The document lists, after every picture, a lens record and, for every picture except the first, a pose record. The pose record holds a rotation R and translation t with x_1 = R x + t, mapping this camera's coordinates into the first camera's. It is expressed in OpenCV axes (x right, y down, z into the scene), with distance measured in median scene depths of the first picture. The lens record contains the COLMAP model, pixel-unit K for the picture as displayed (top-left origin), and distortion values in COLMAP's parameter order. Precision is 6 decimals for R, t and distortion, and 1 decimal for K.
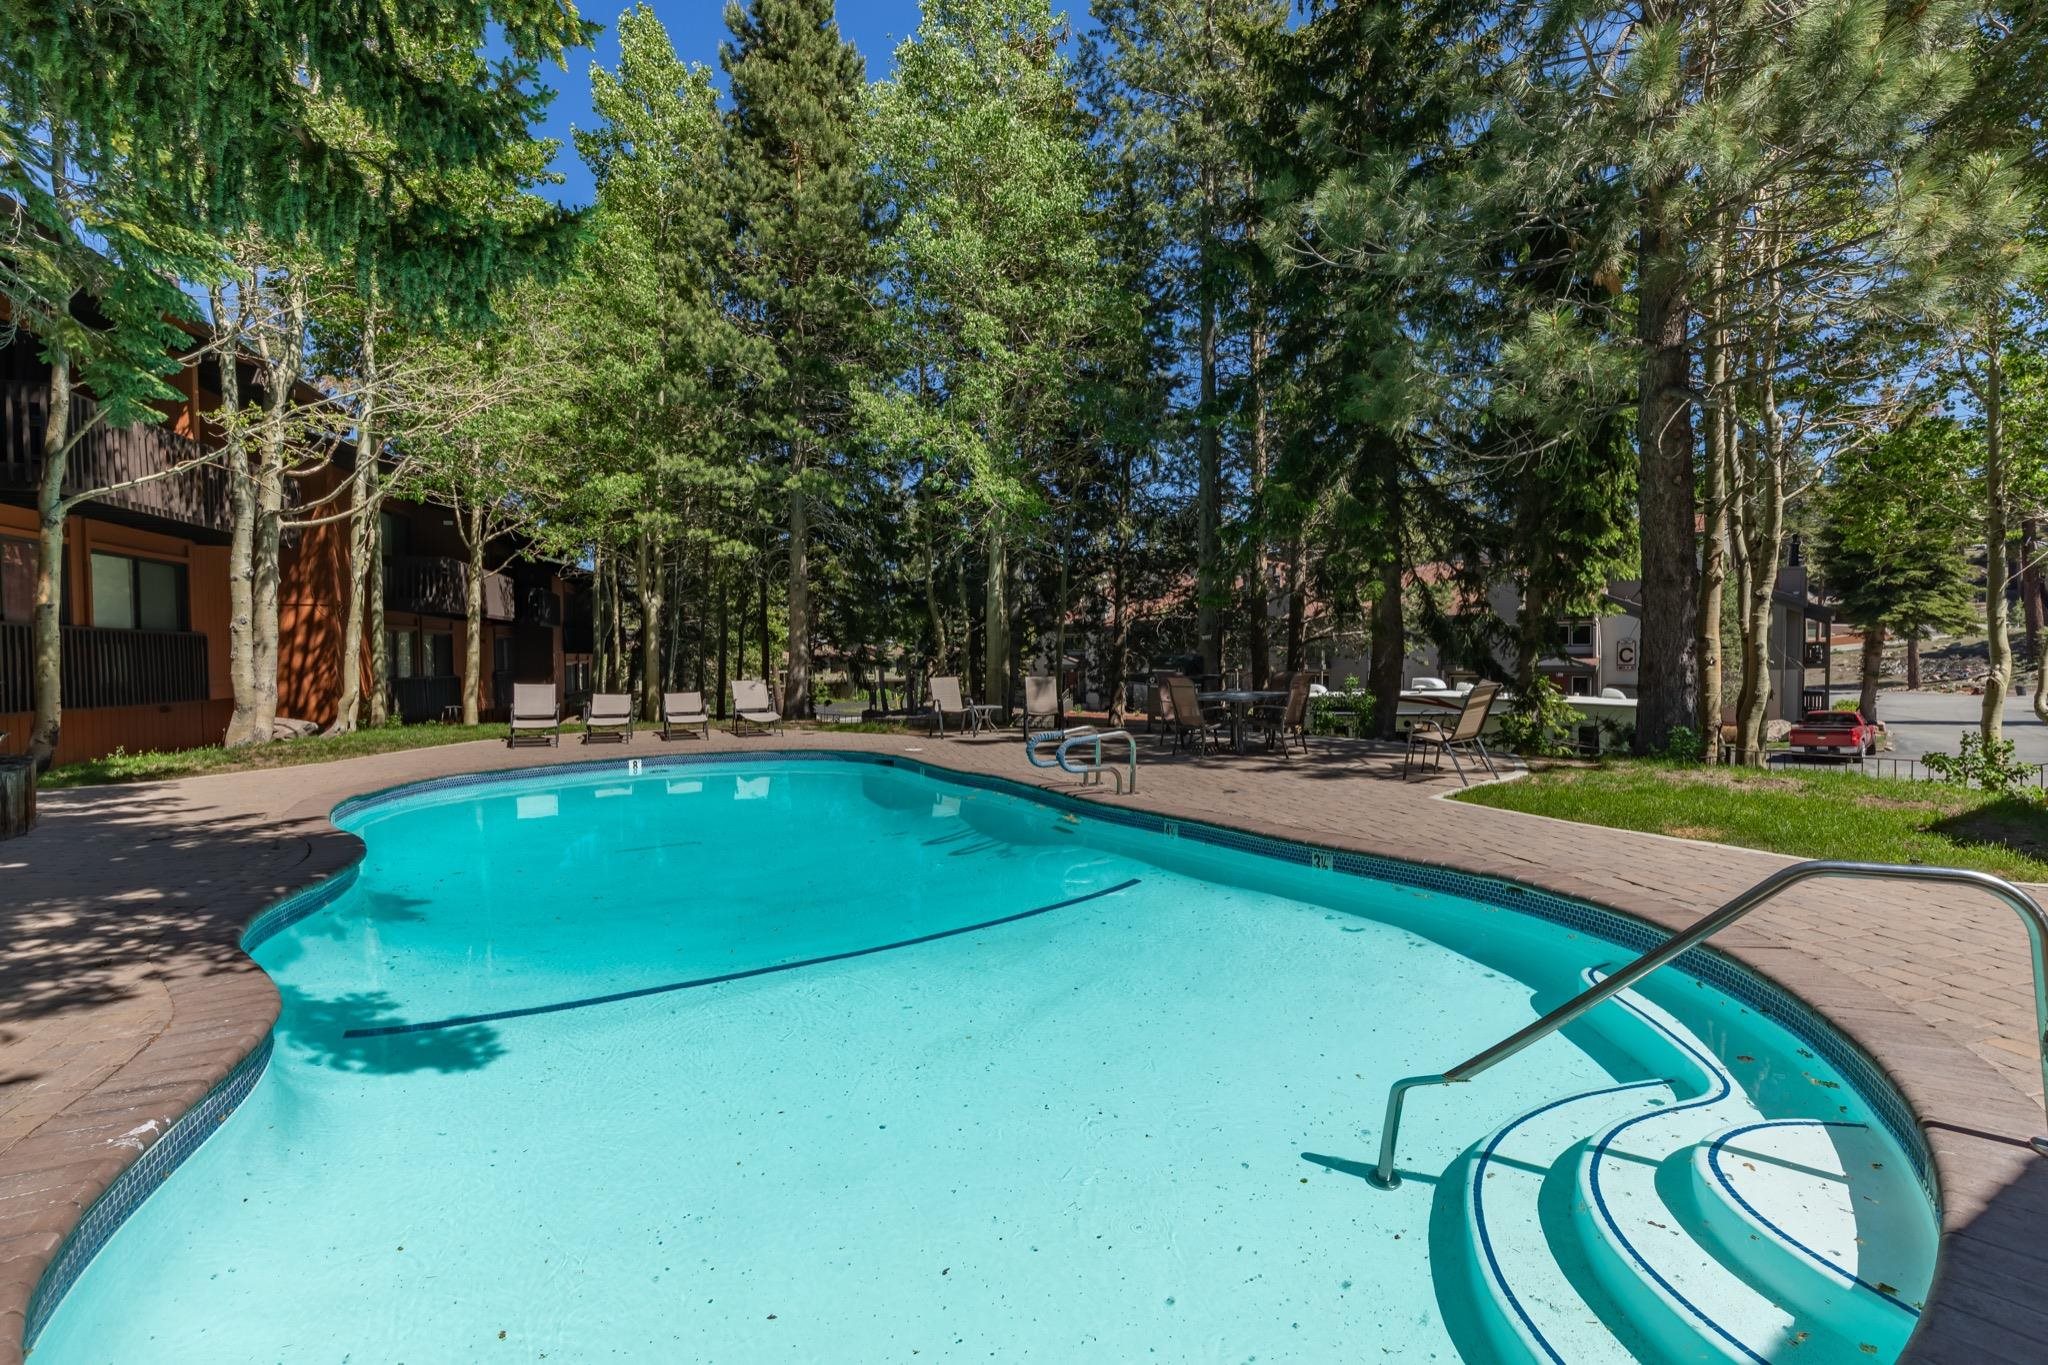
lens RADIAL K [[937.7, 0, 1024.0], [0, 937.7, 682.5], [0, 0, 1]] dist [0.017095, 0.000039]
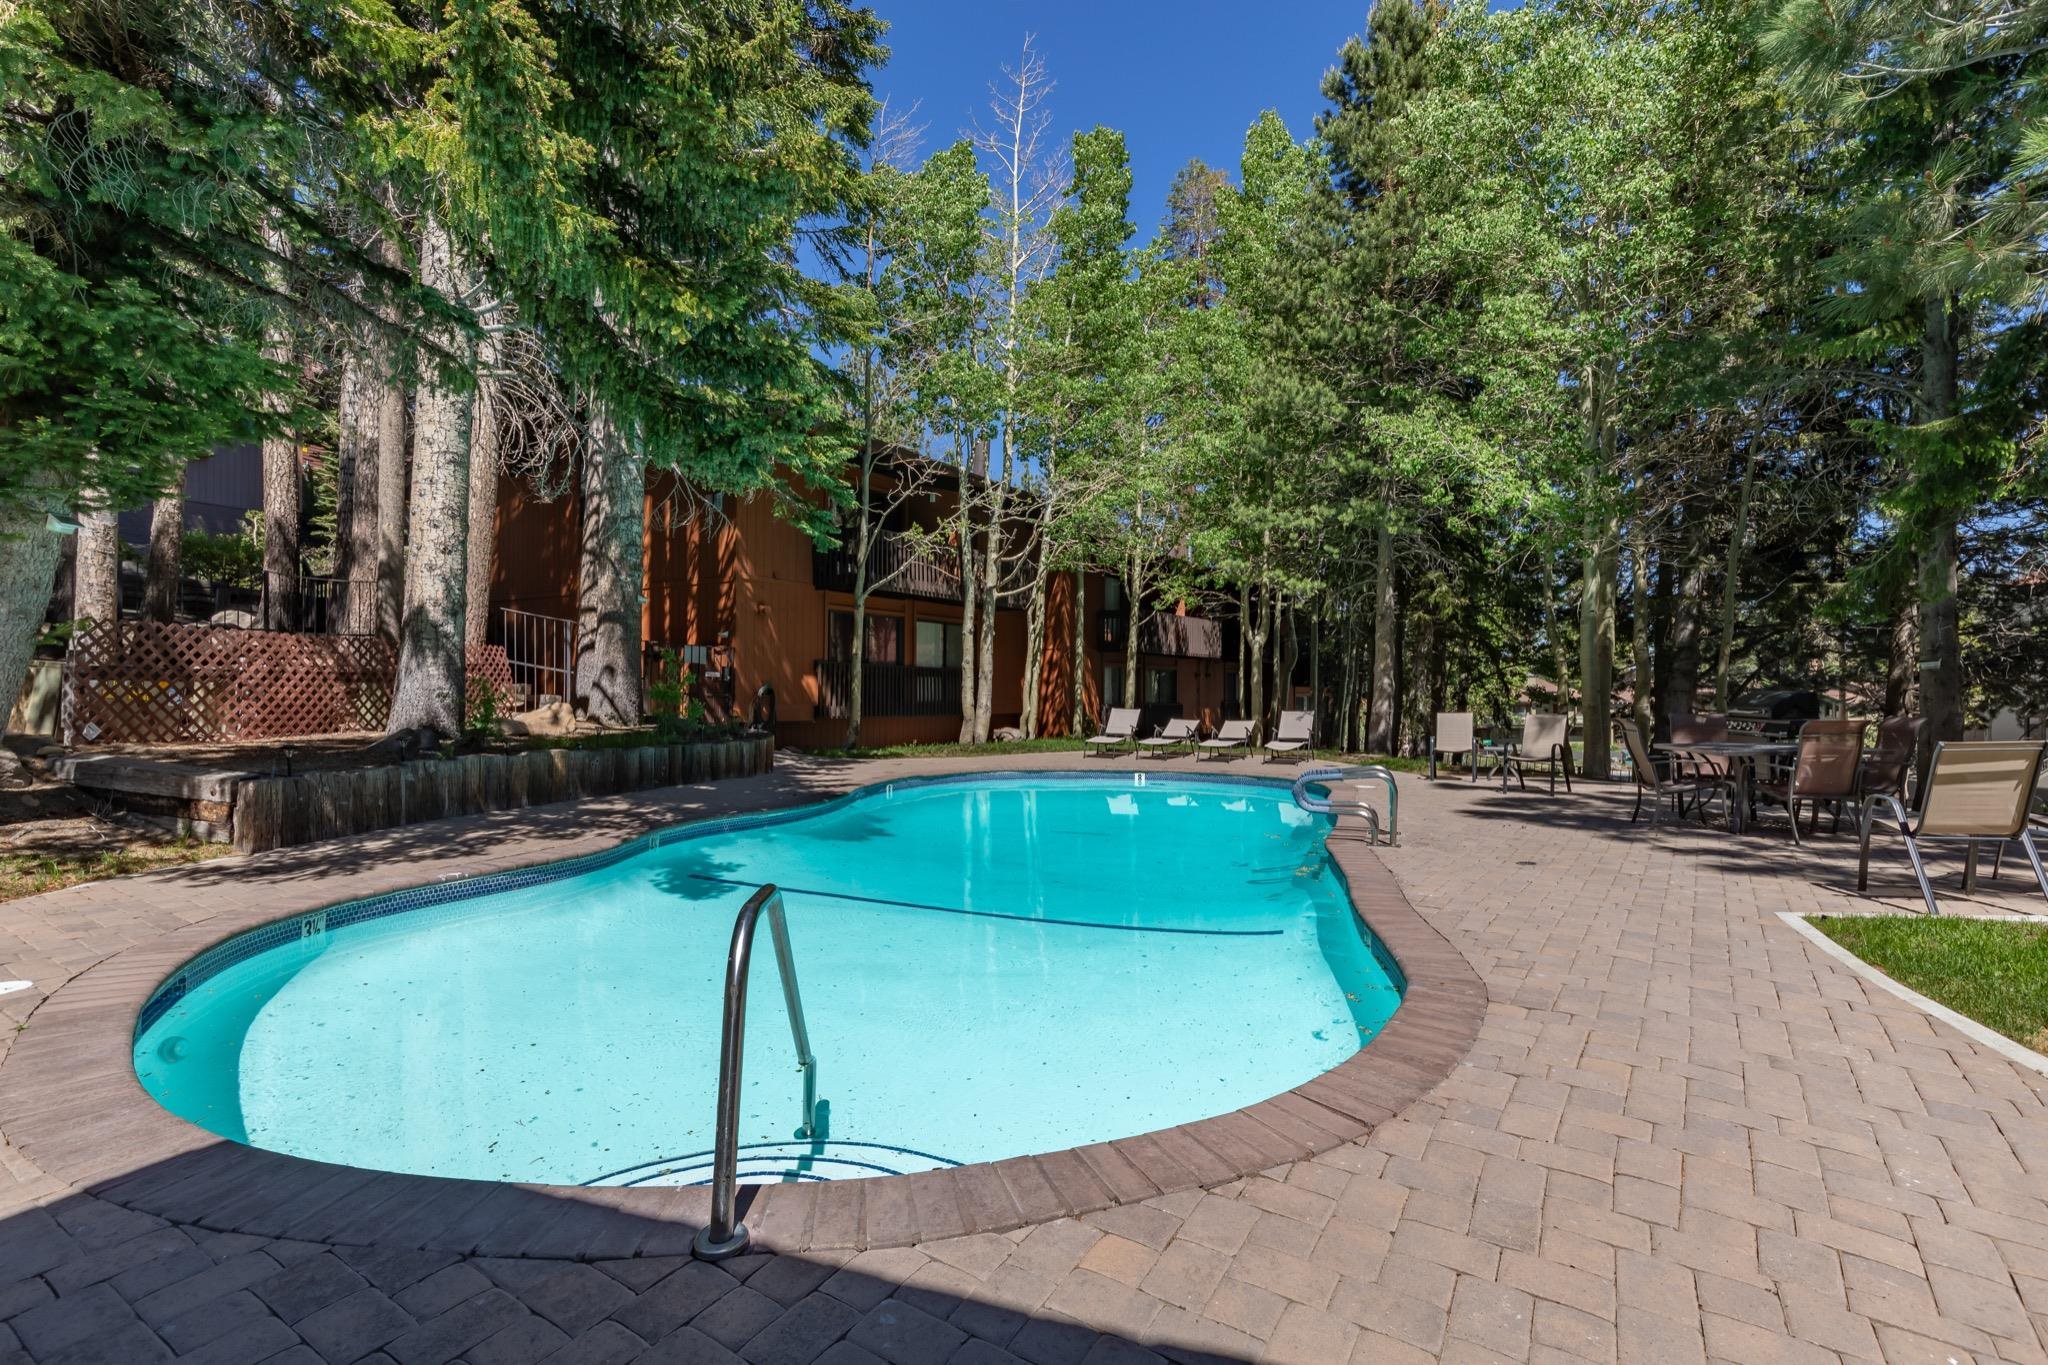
lens RADIAL K [[937.7, 0, 1024.0], [0, 937.7, 682.5], [0, 0, 1]] dist [0.017095, 0.000039]
pose [[0.619192, 0.007258, -0.785206, 0.356693], [-0.037484, 0.999091, -0.020323, -0.002120], [0.784345, 0.042016, 0.618901, 0.122532]]
